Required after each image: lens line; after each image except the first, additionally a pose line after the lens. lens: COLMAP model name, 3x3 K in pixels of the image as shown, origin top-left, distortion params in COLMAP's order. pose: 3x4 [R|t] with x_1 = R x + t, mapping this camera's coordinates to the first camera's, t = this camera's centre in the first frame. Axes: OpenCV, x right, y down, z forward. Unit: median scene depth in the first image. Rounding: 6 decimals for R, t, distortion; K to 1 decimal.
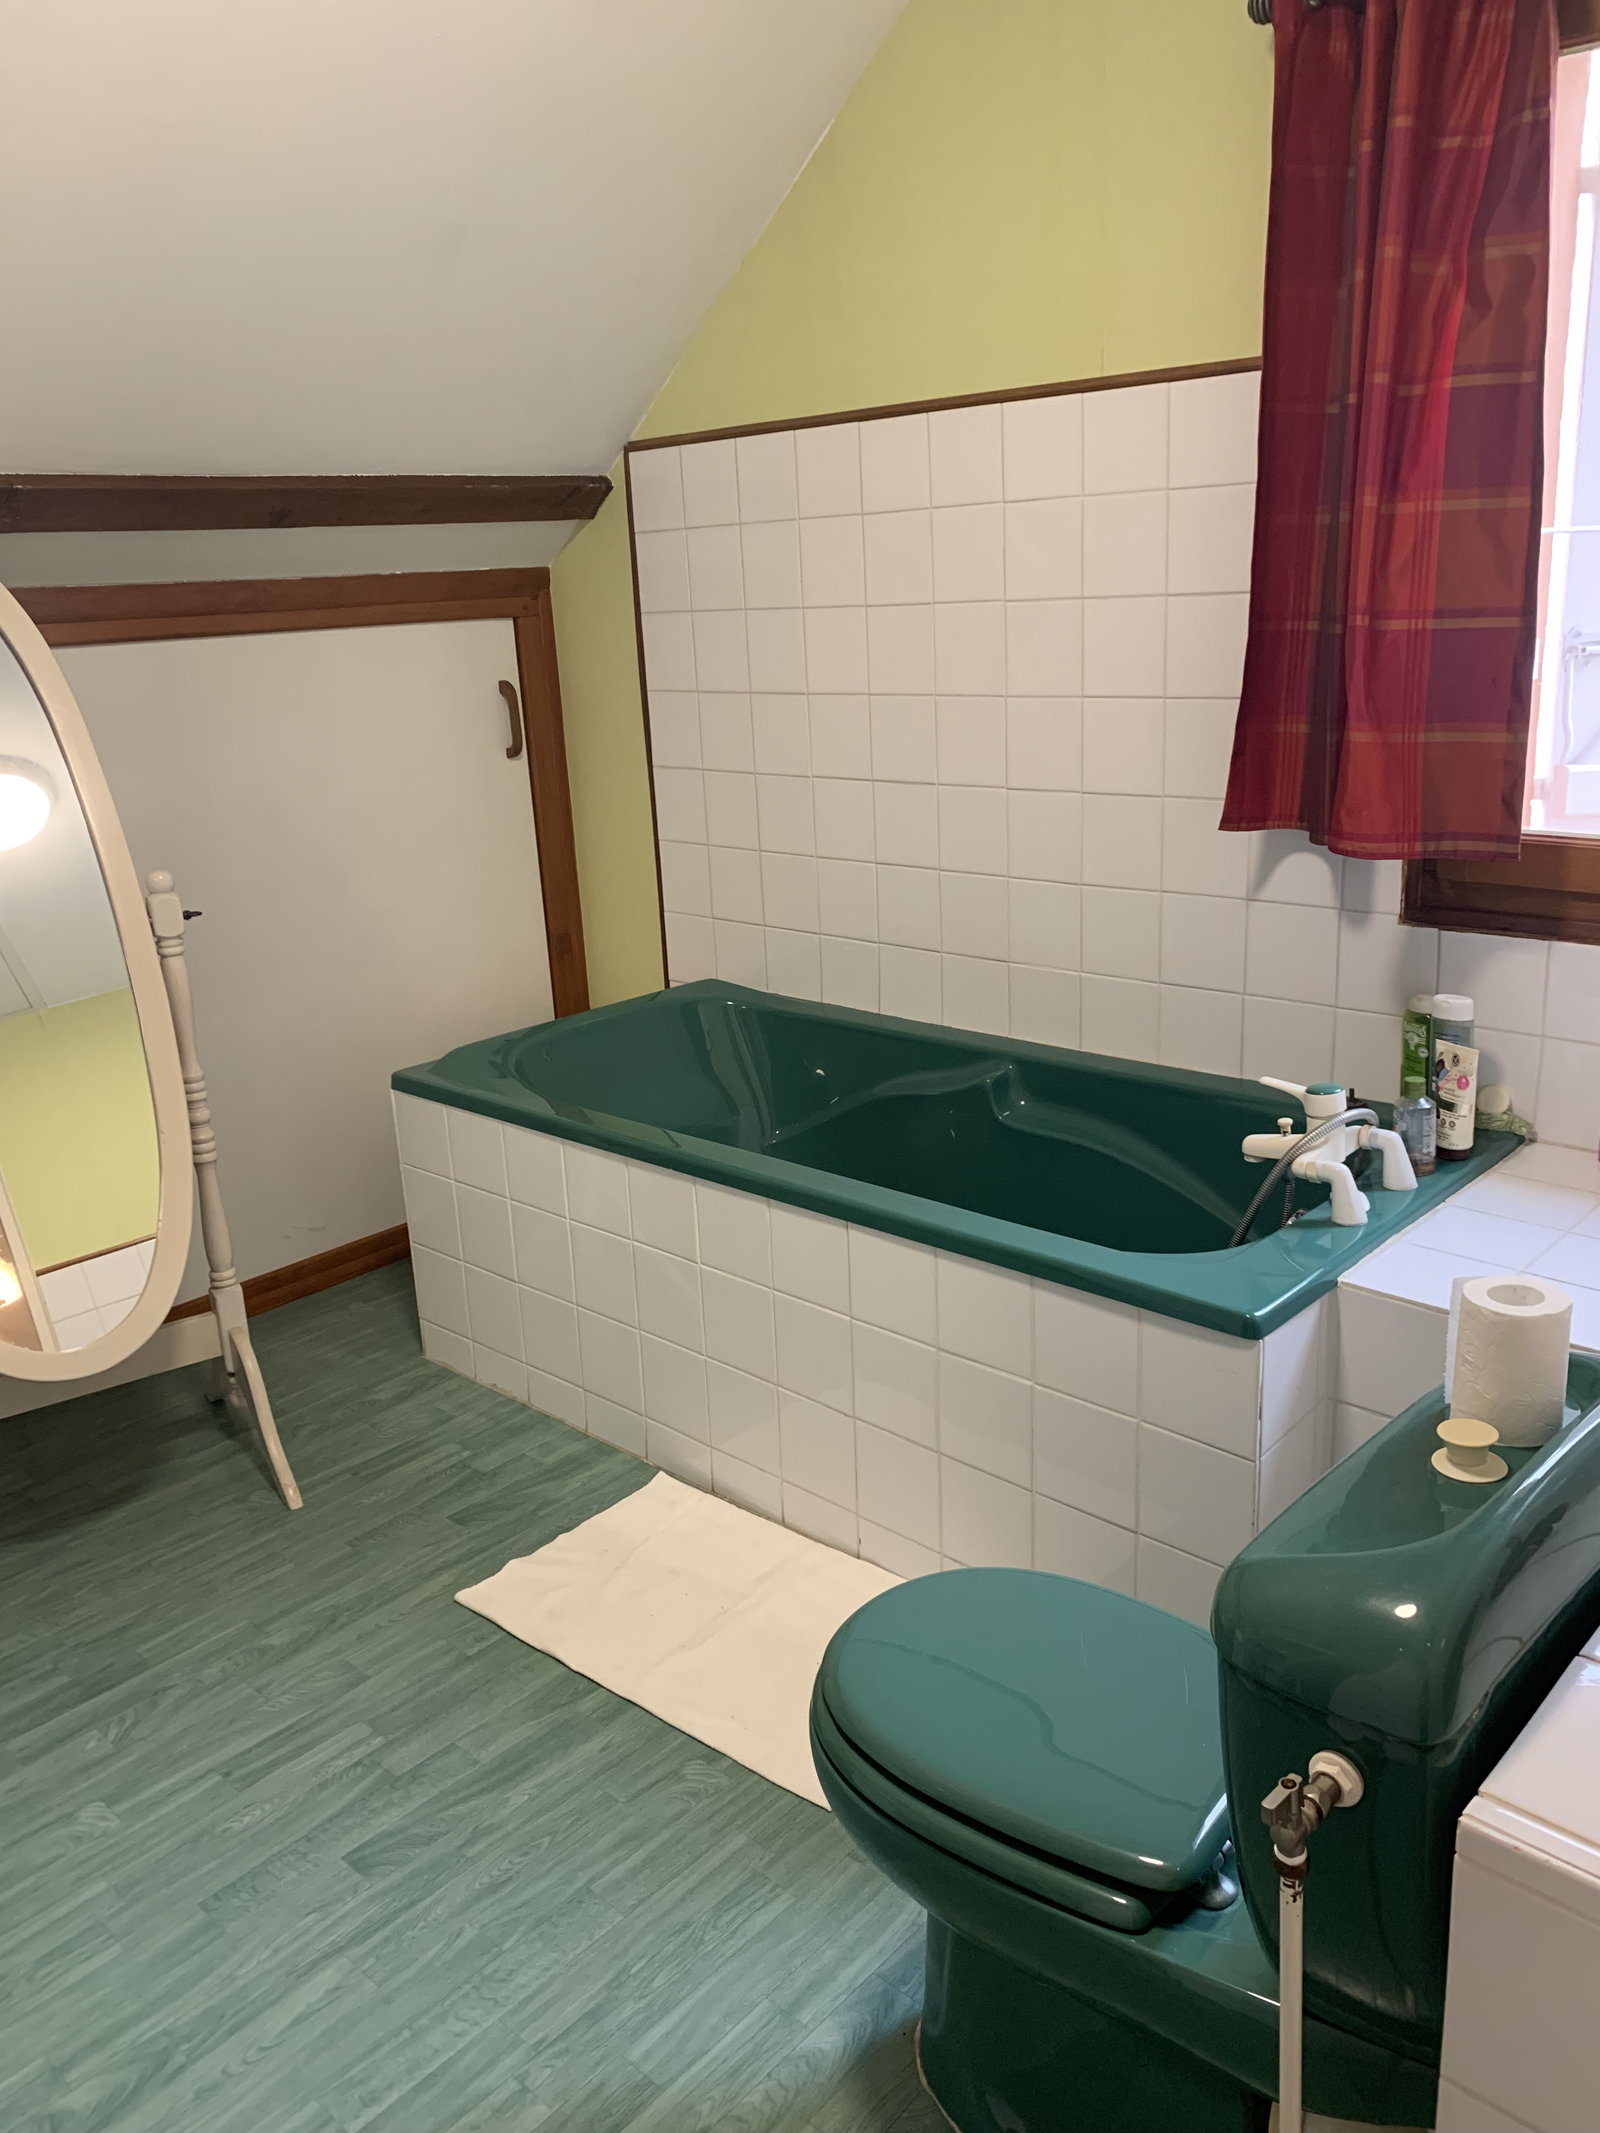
lens RADIAL K [[1620.7, 0, 817.3], [0, 1620.7, 1074.0], [0, 0, 1]] dist [0.014185, -0.001998]
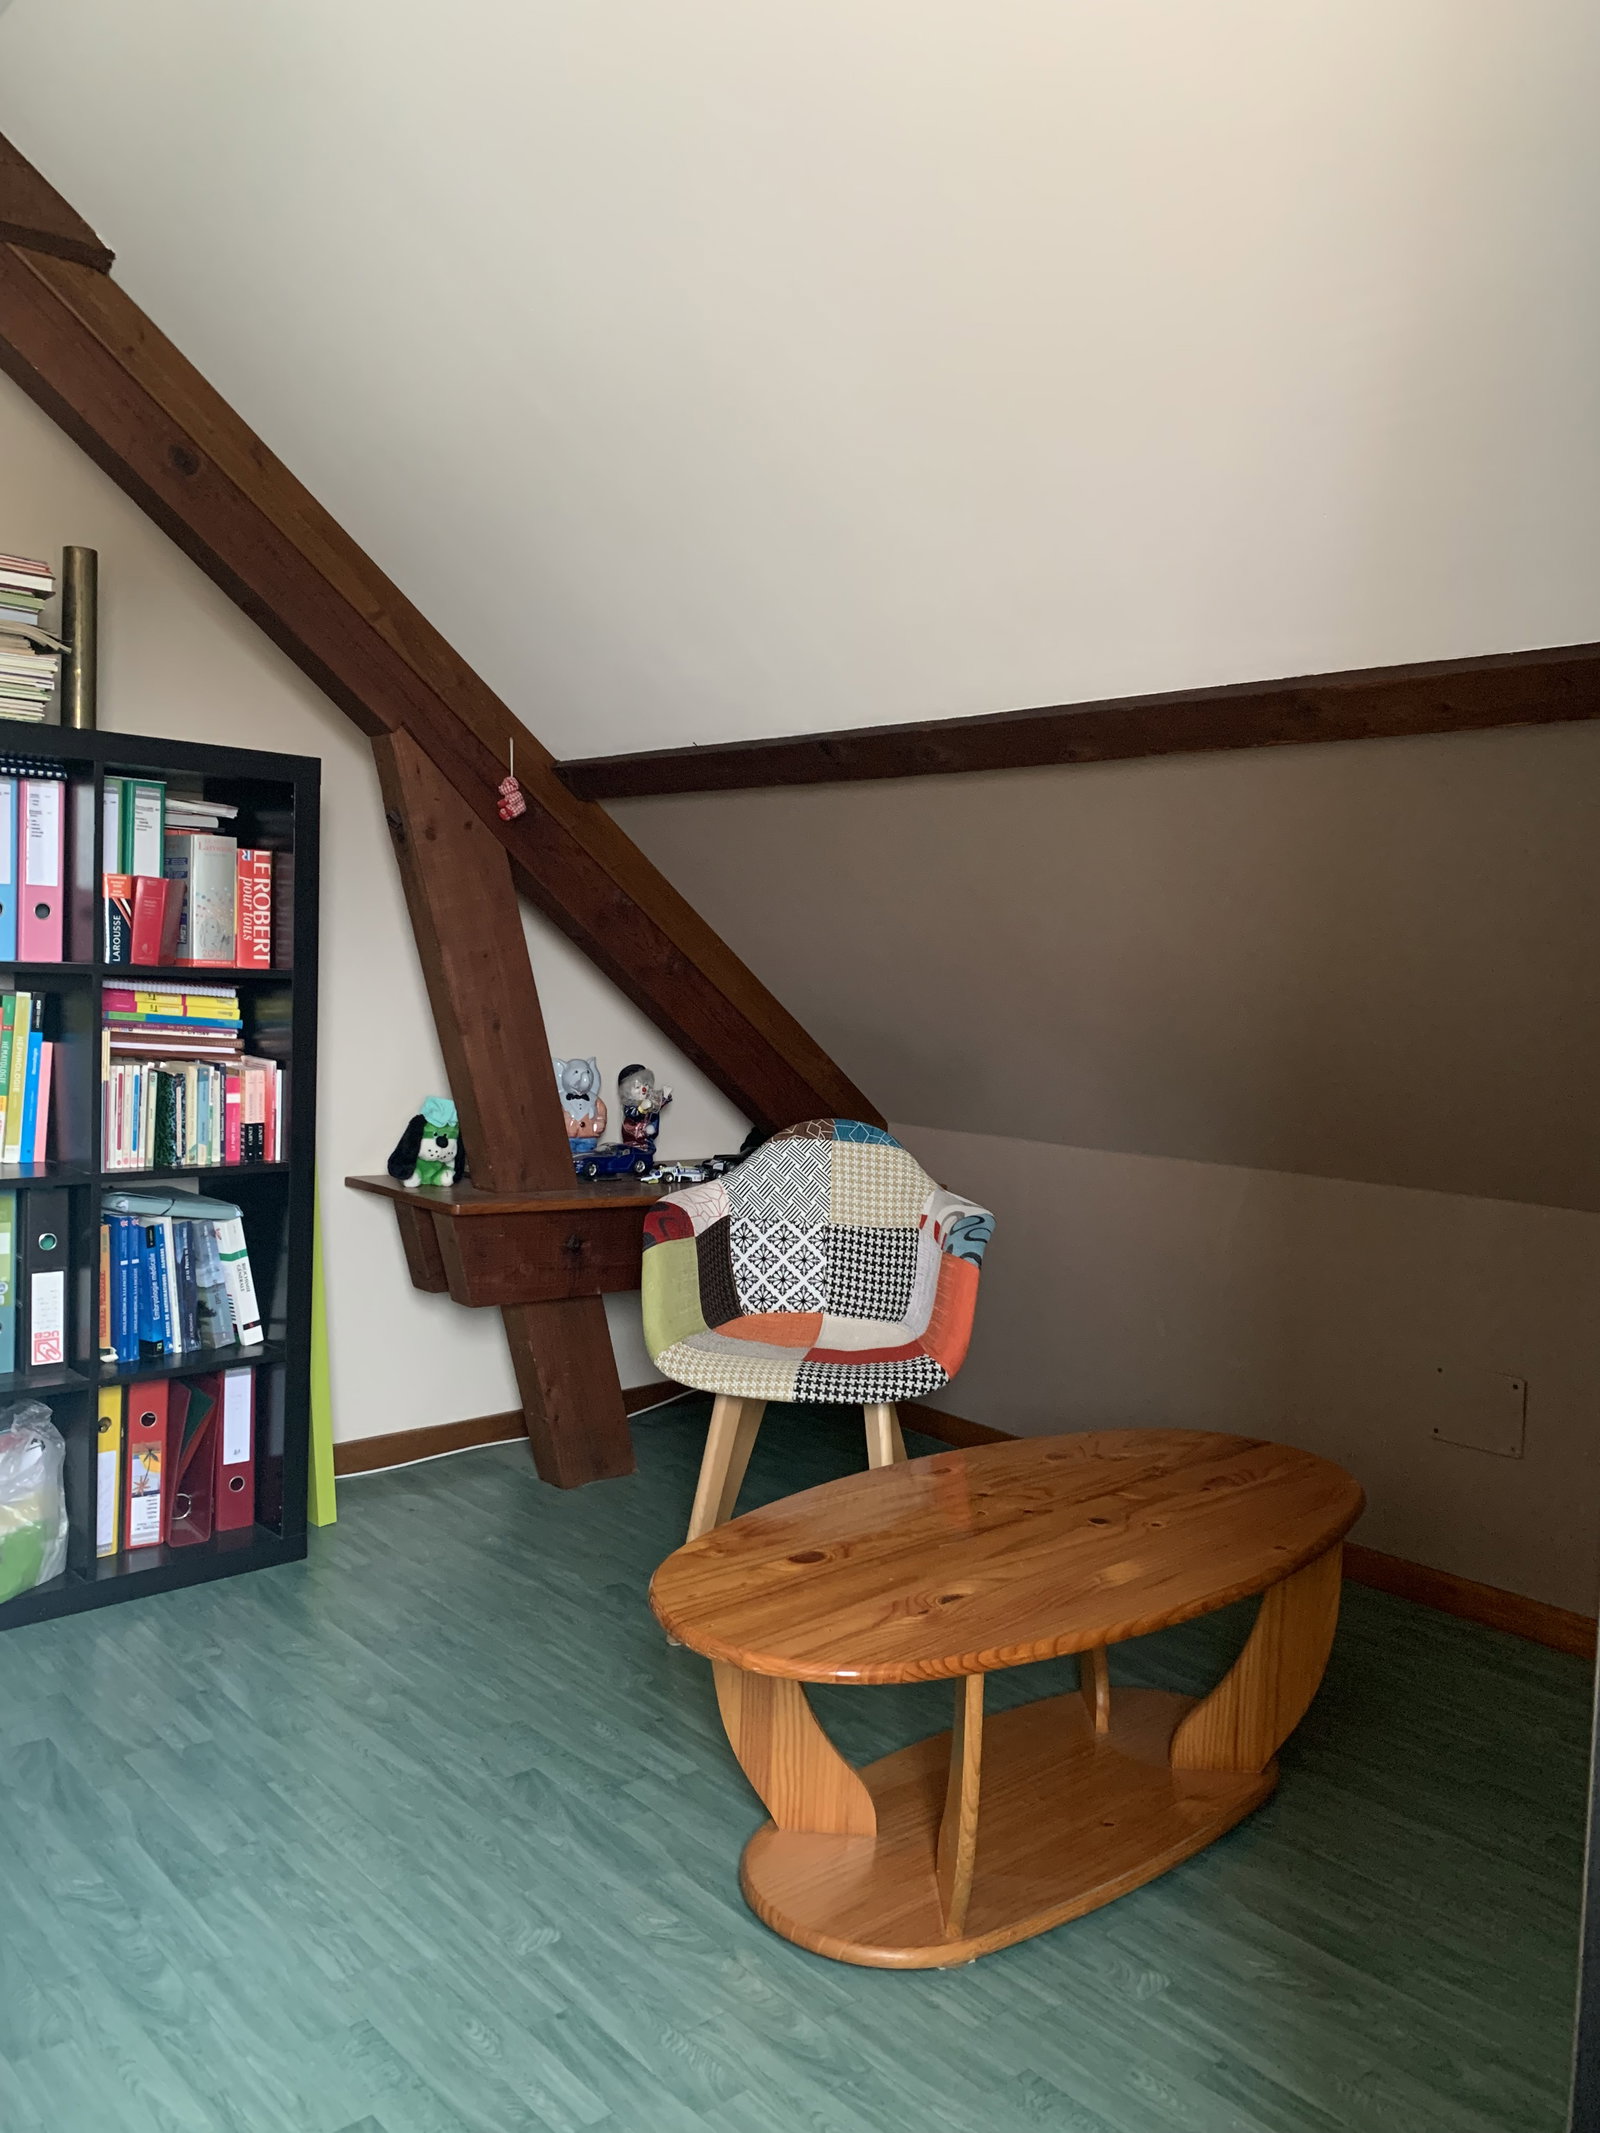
lens RADIAL K [[1620.7, 0, 809.9], [0, 1620.7, 1079.6], [0, 0, 1]] dist [0.014185, -0.001998]
pose [[-0.101229, 0.106646, -0.989131, 0.488864], [-0.317862, 0.938658, 0.133735, -0.119395], [0.942717, 0.327945, -0.061120, 0.693532]]
